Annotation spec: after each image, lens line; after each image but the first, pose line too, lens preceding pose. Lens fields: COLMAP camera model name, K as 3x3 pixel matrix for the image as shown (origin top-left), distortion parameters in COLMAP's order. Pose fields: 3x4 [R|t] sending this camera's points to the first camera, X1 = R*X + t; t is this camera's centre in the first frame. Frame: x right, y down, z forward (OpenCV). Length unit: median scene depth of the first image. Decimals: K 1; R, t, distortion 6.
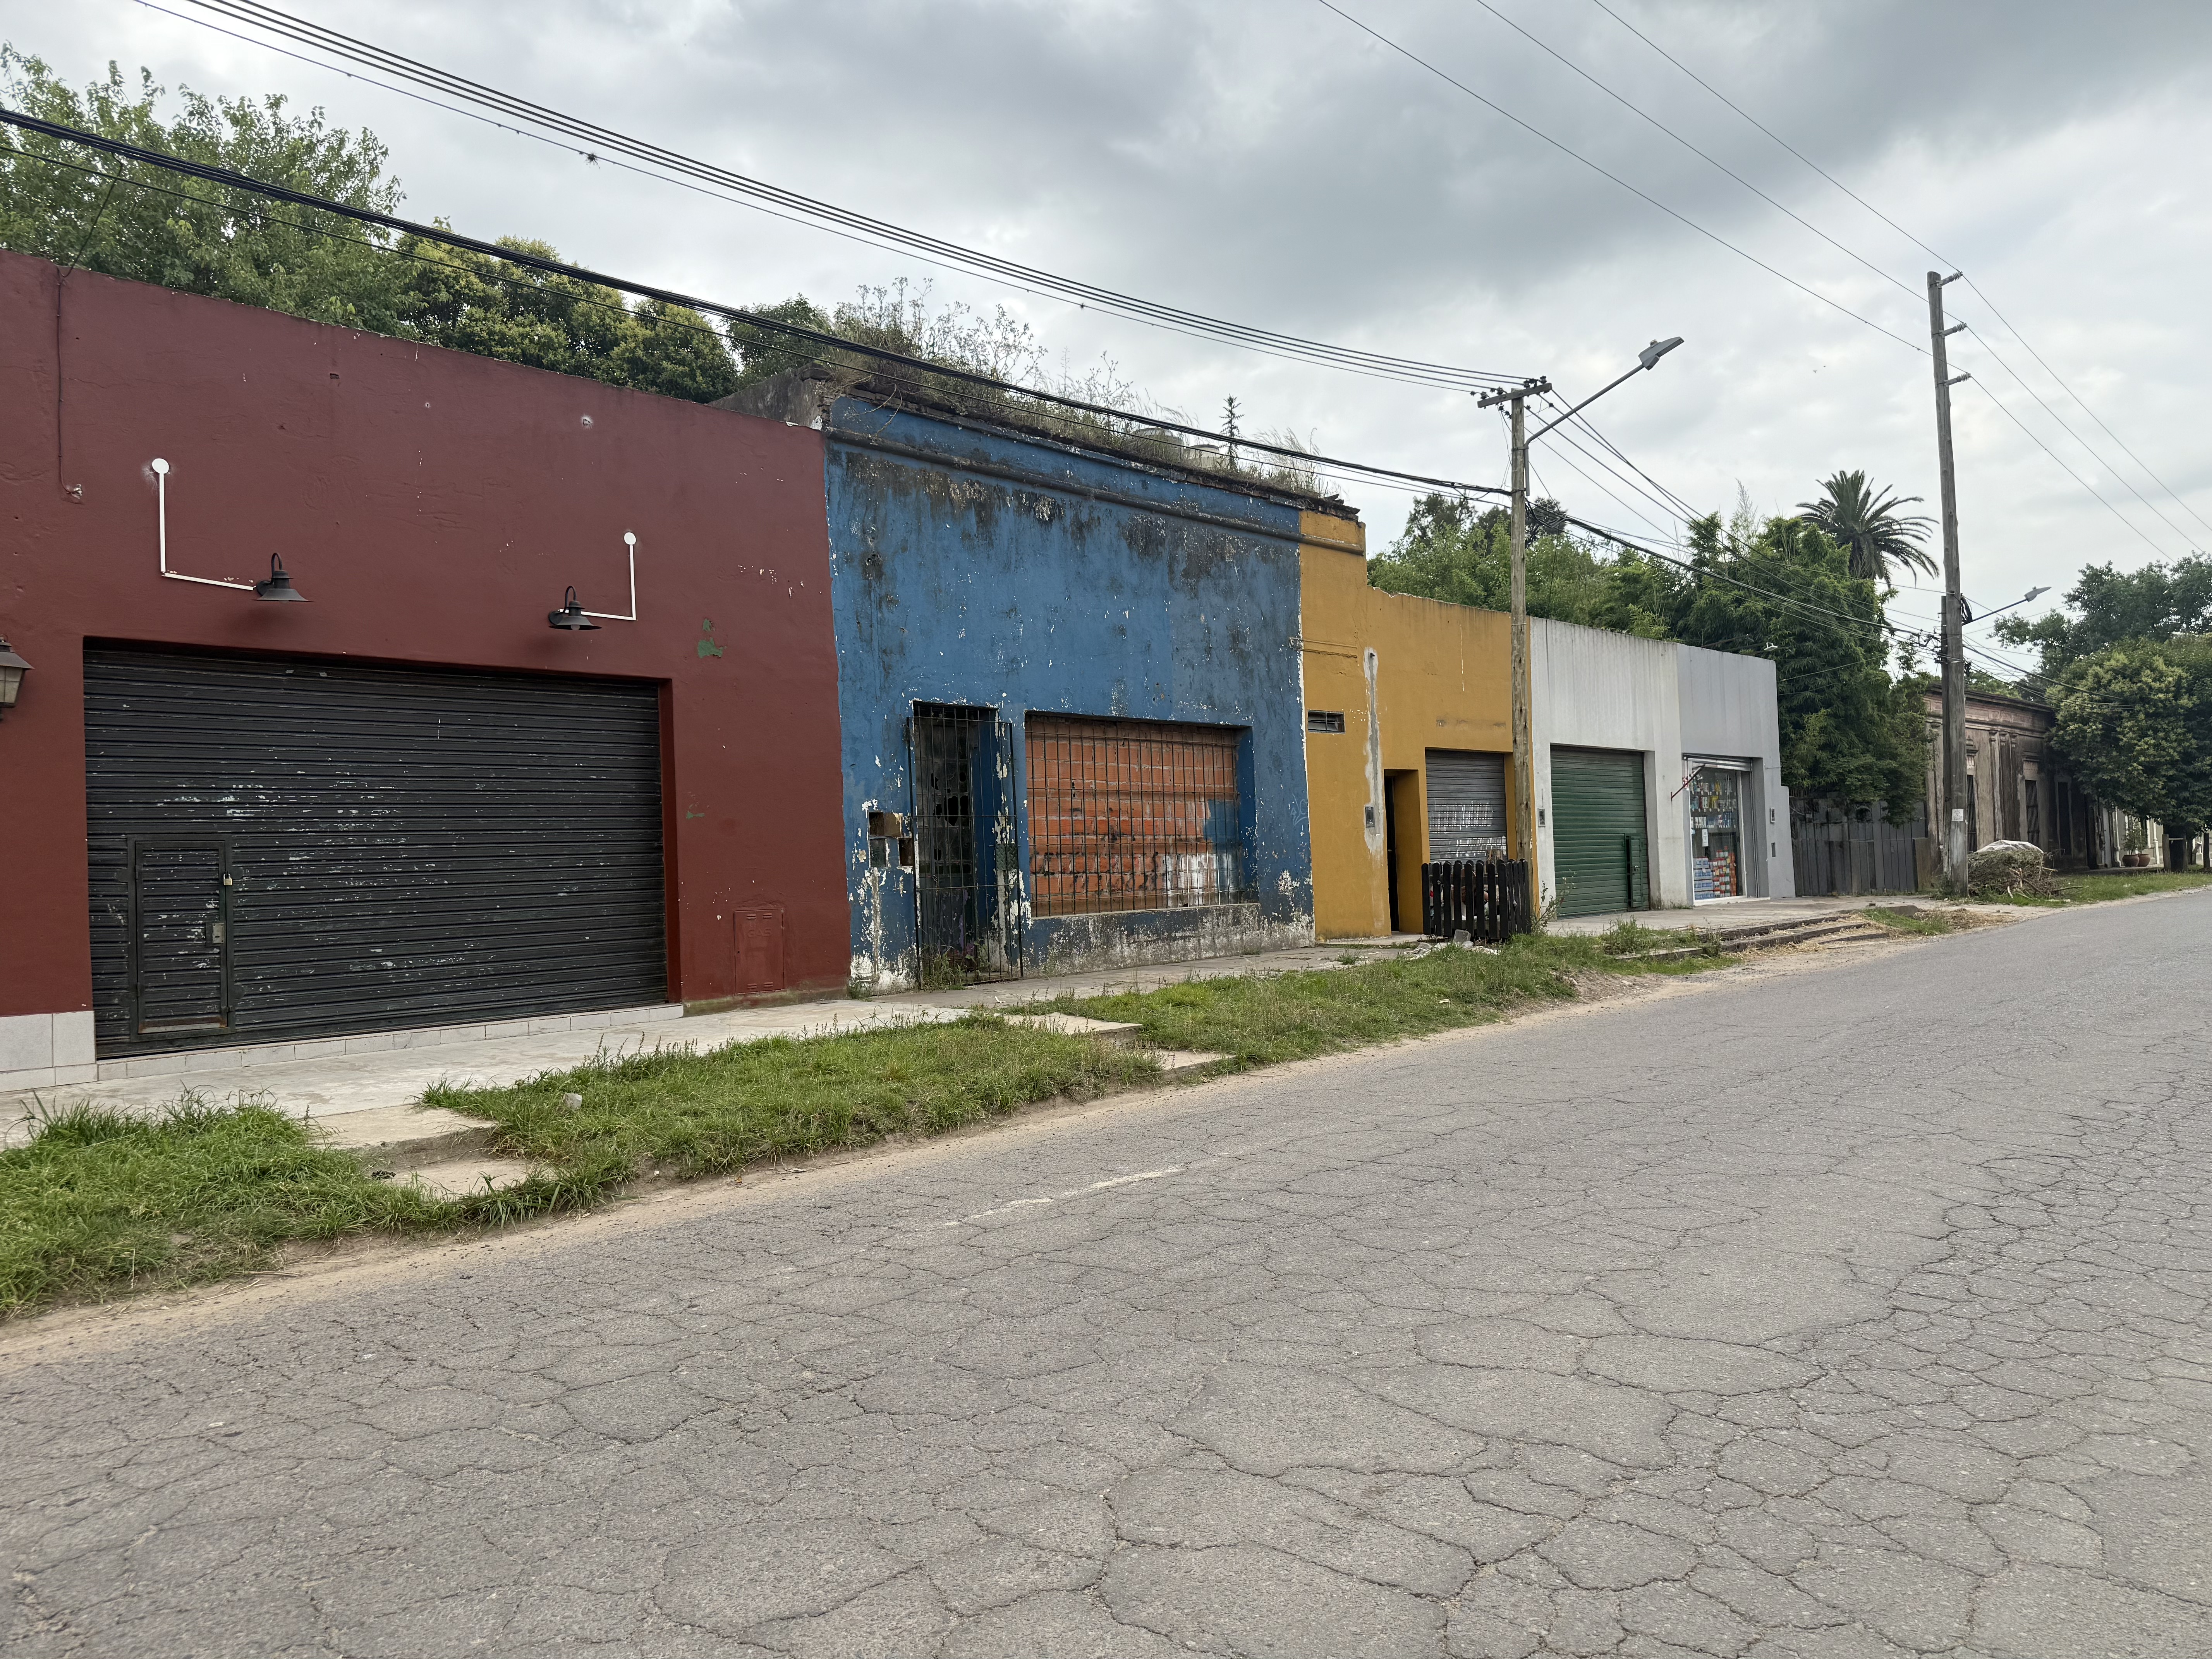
lens RADIAL K [[1548.9, 0, 1121.4], [0, 1548.9, 848.9], [0, 0, 1]] dist [0.018936, -0.022179]
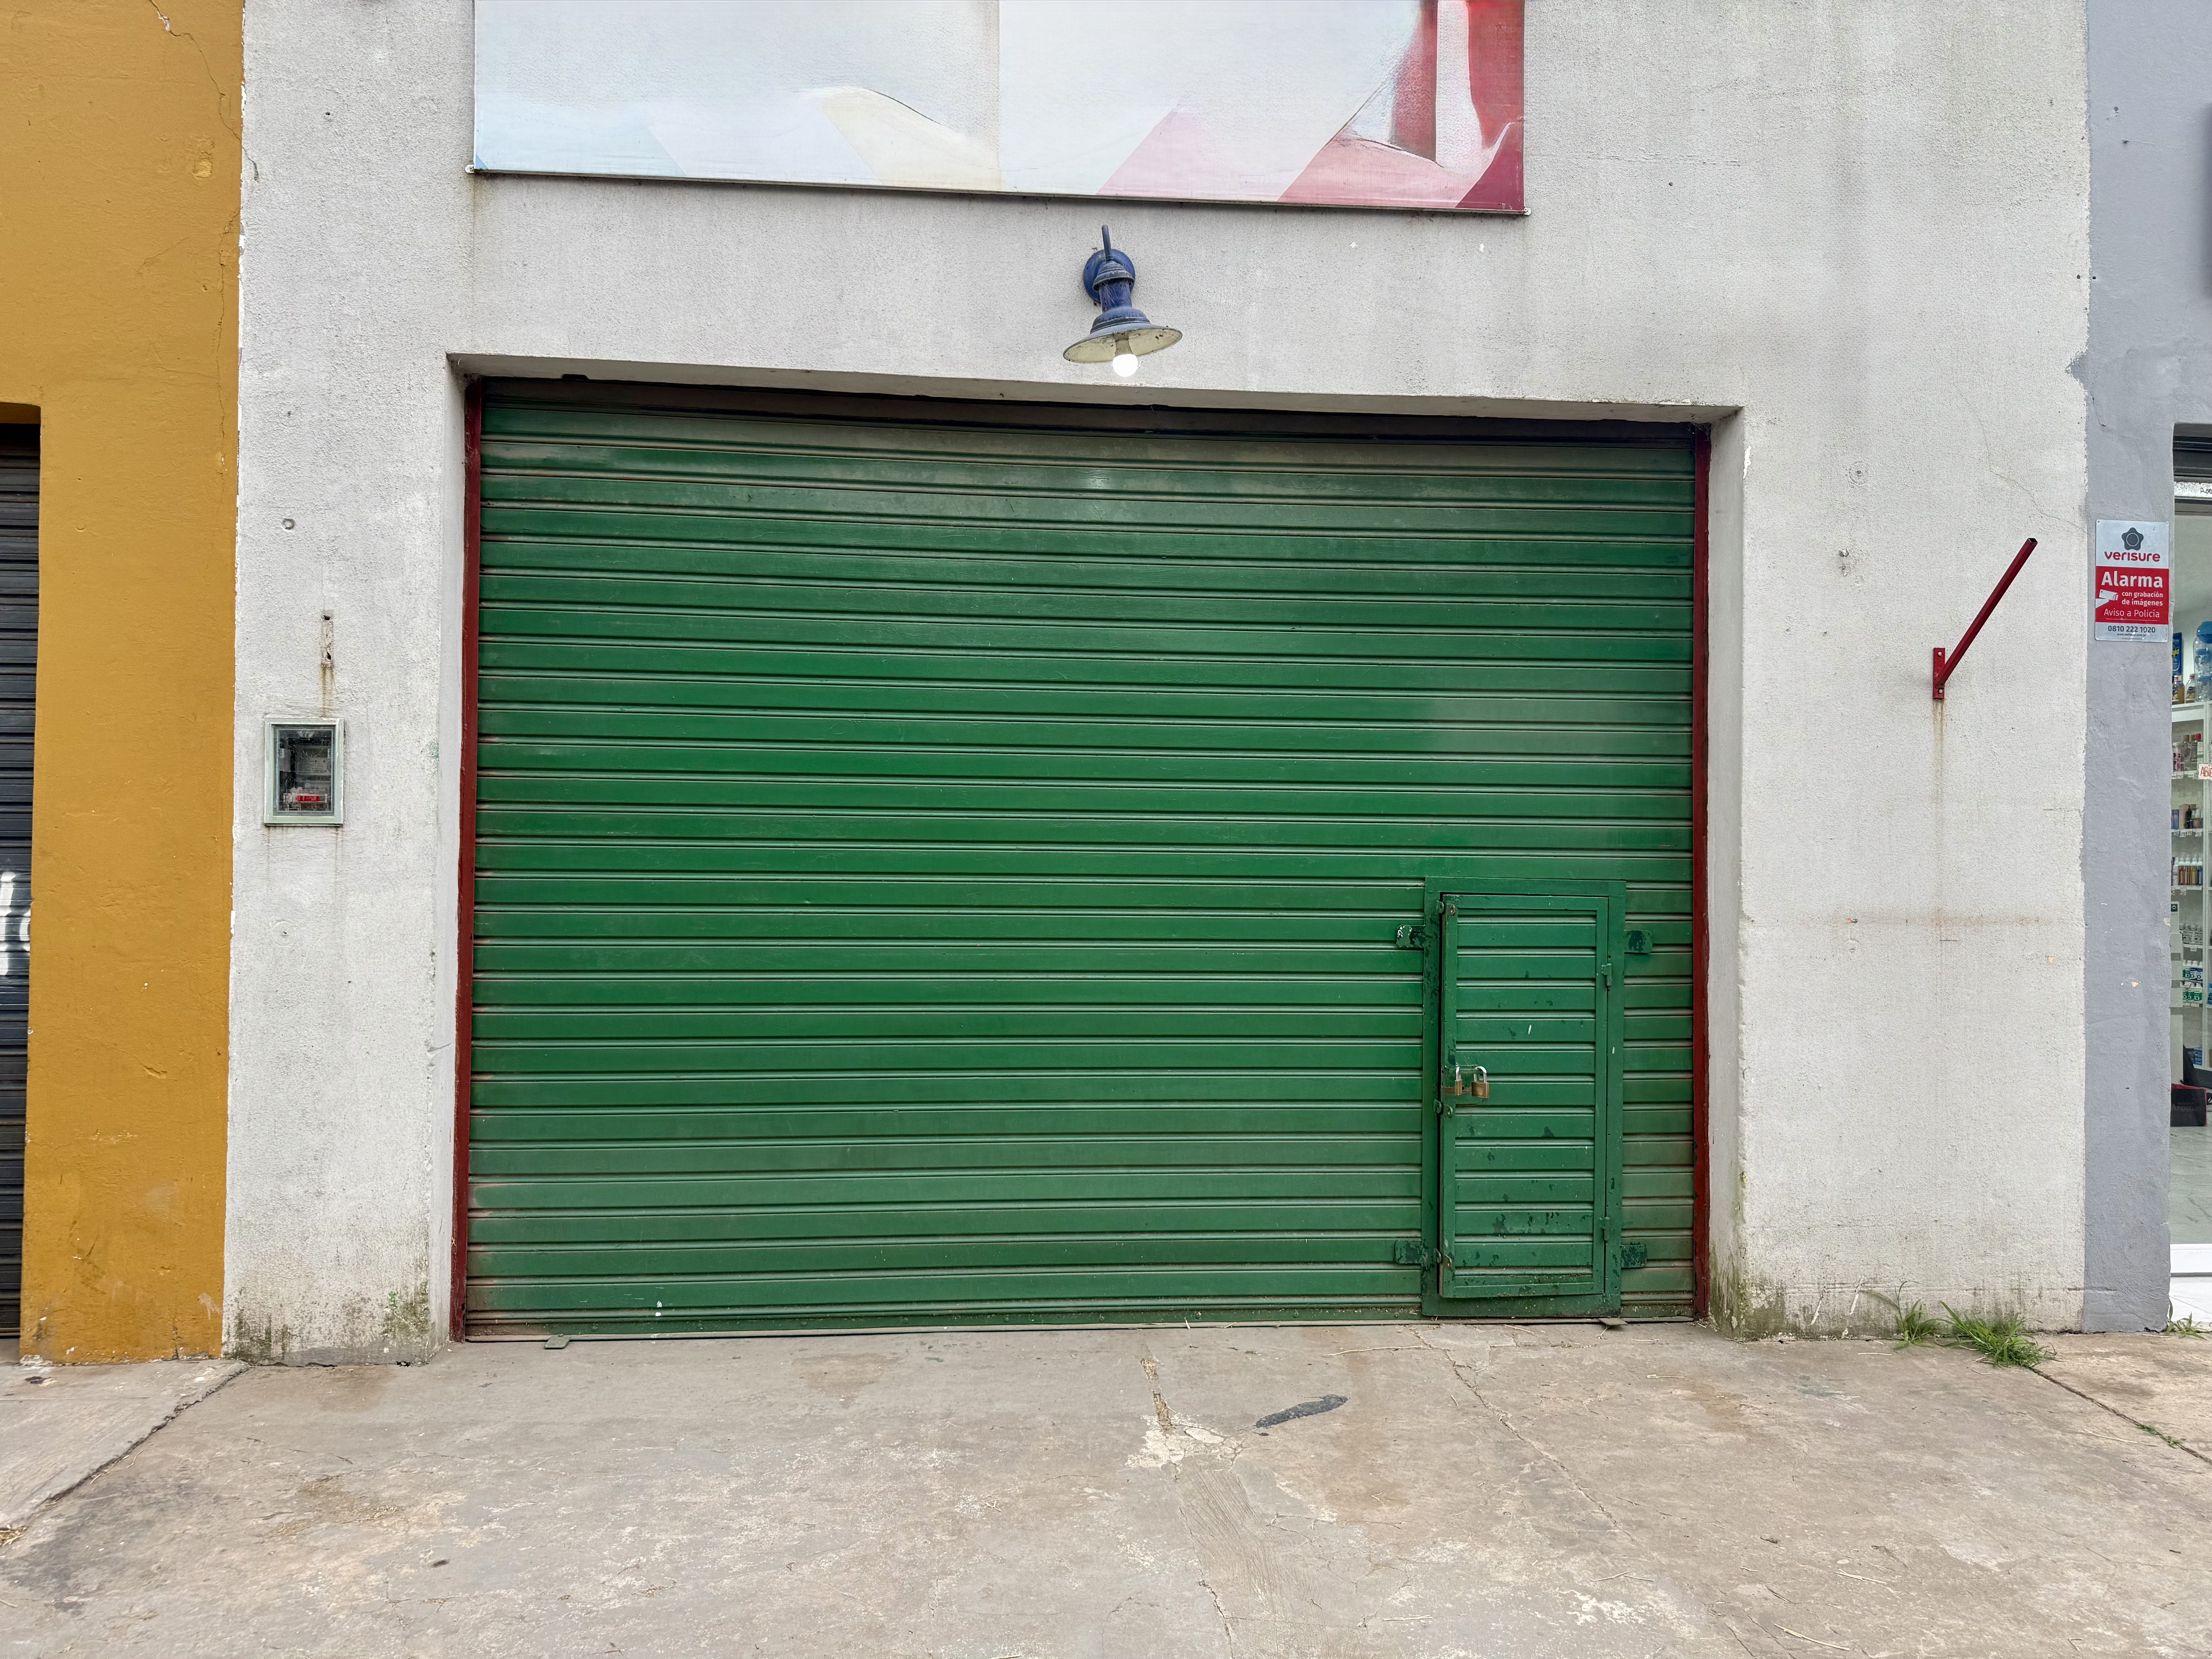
lens RADIAL K [[1548.9, 0, 1105.3], [0, 1548.9, 828.3], [0, 0, 1]] dist [0.018936, -0.022179]
pose [[0.743623, 0.028274, -0.668001, 0.288637], [-0.025725, 0.999576, 0.013672, -0.011603], [0.668105, 0.007018, 0.744034, 0.586497]]
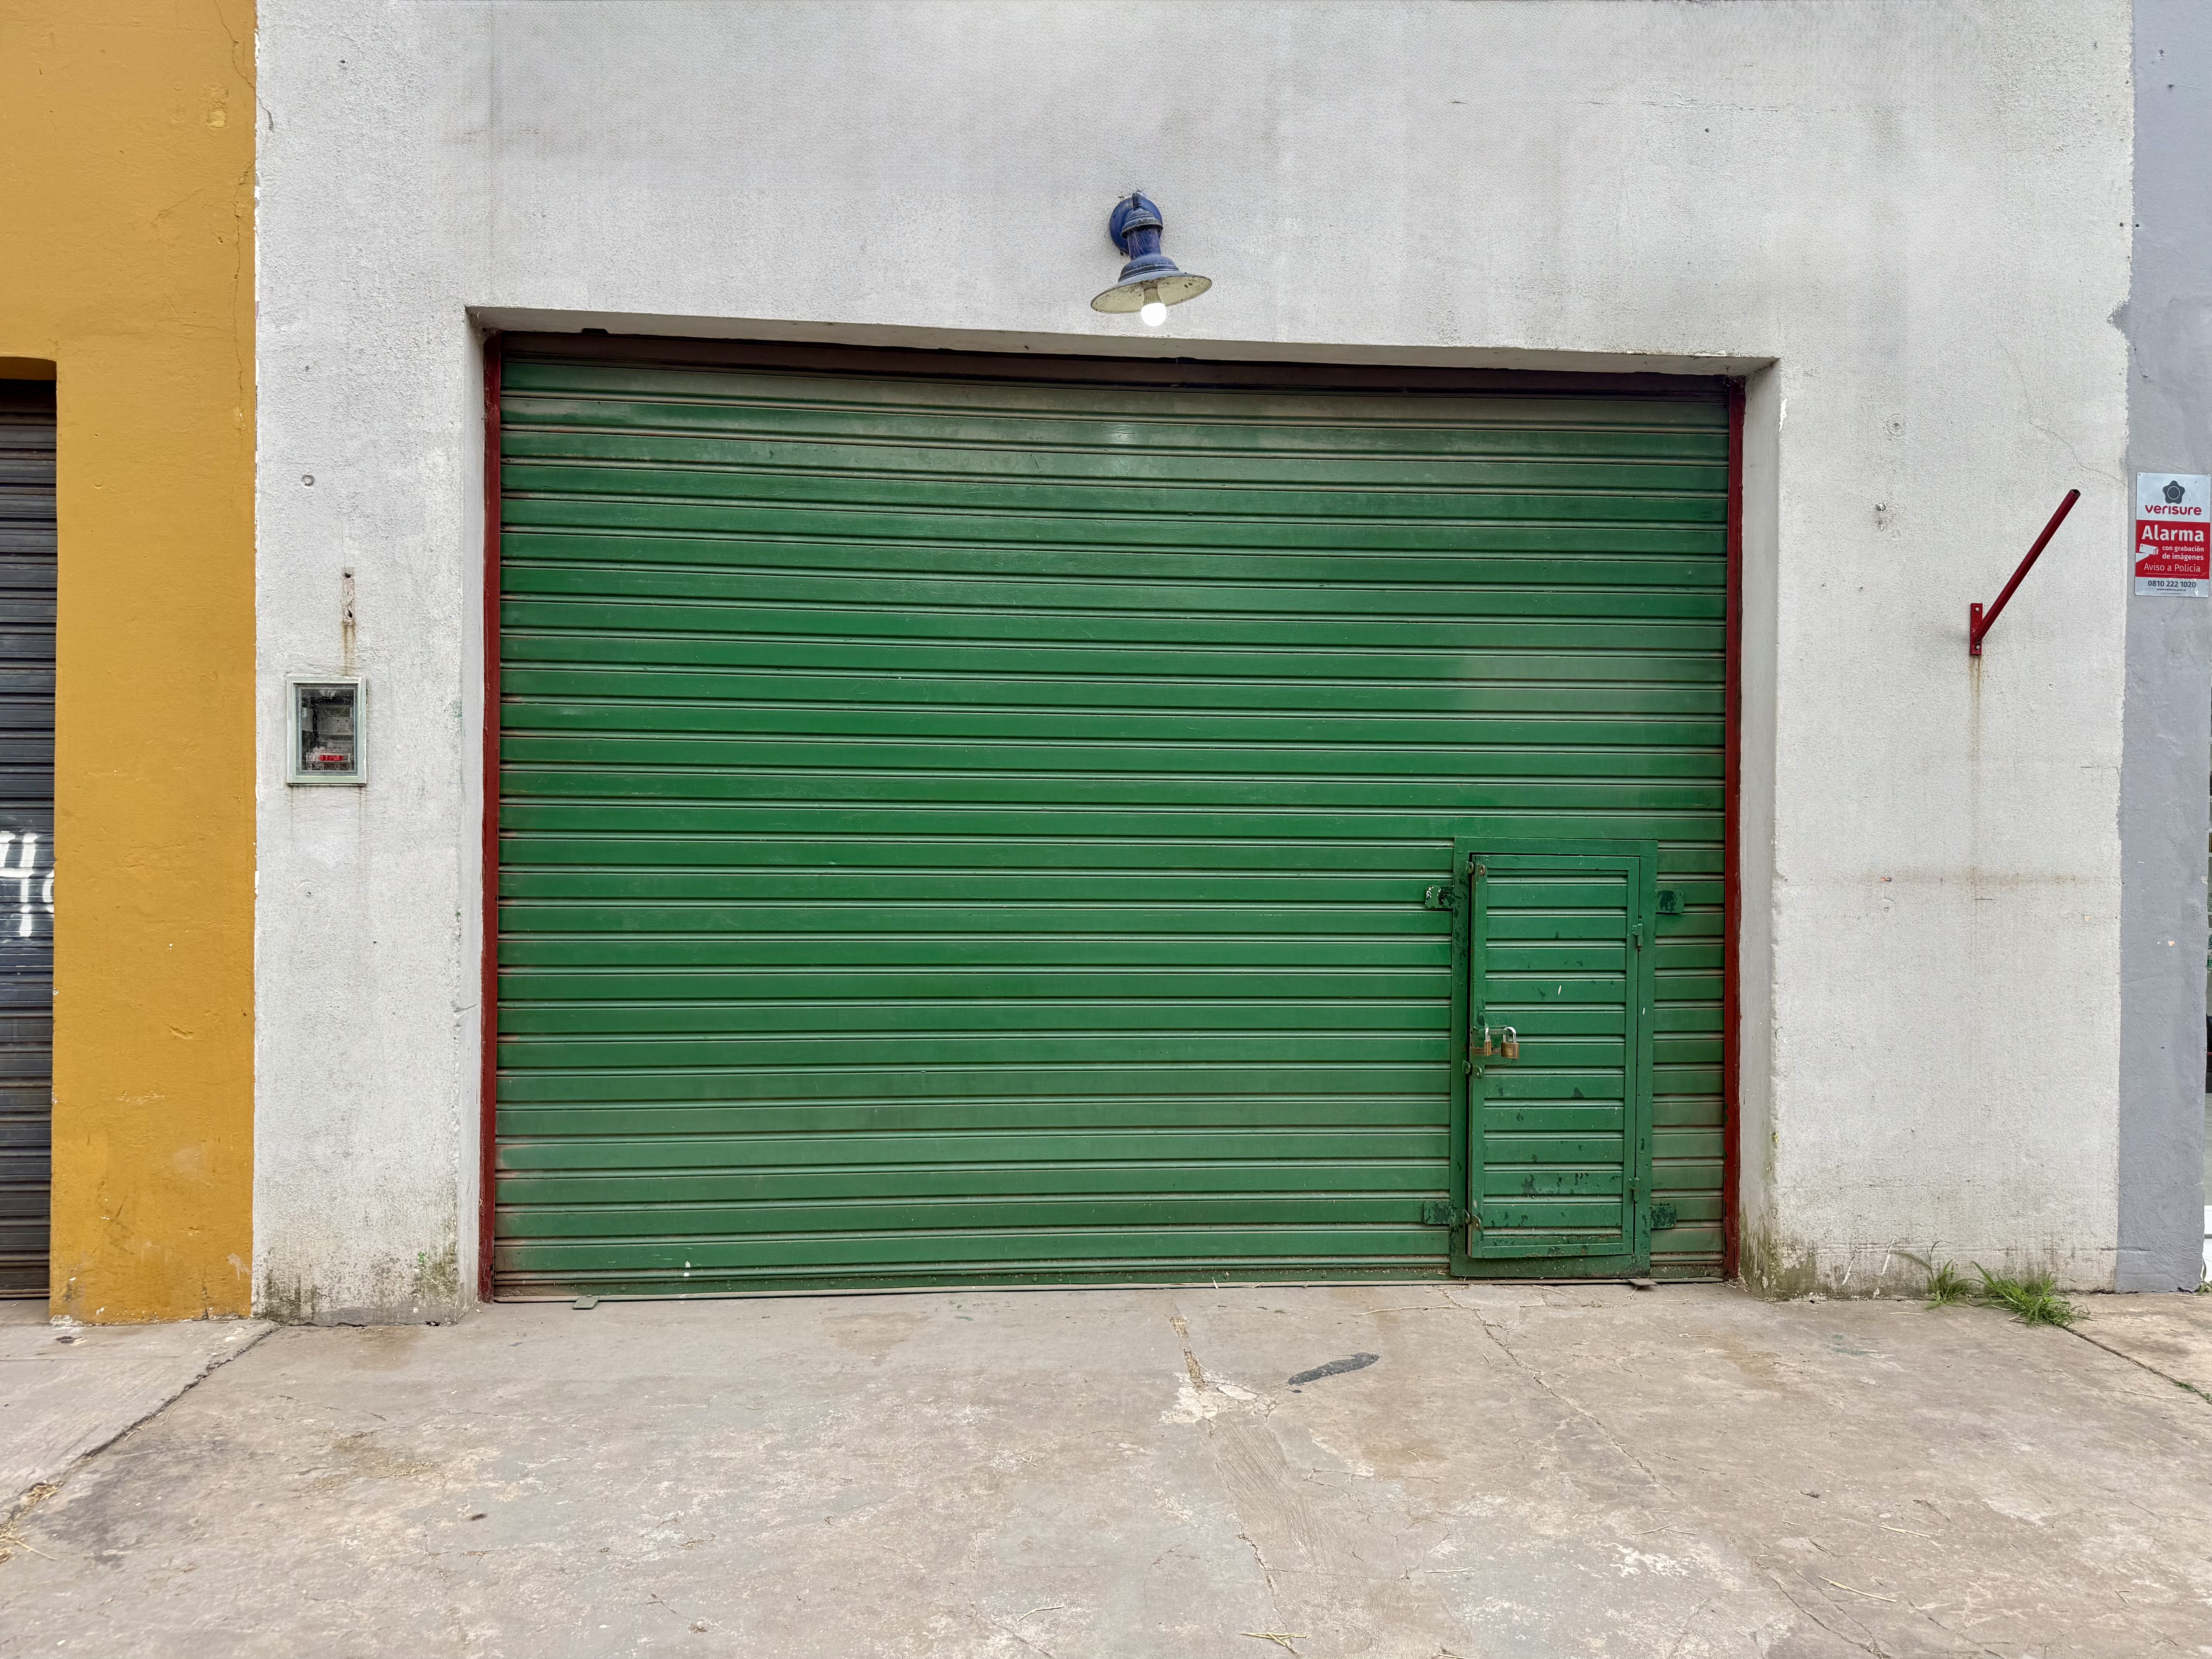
lens RADIAL K [[1548.9, 0, 1104.6], [0, 1548.9, 834.8], [0, 0, 1]] dist [0.018936, -0.022179]
pose [[0.740632, 0.040092, -0.670713, 0.286860], [-0.023595, 0.999154, 0.033670, -0.010310], [0.671496, -0.009112, 0.740952, 0.586159]]
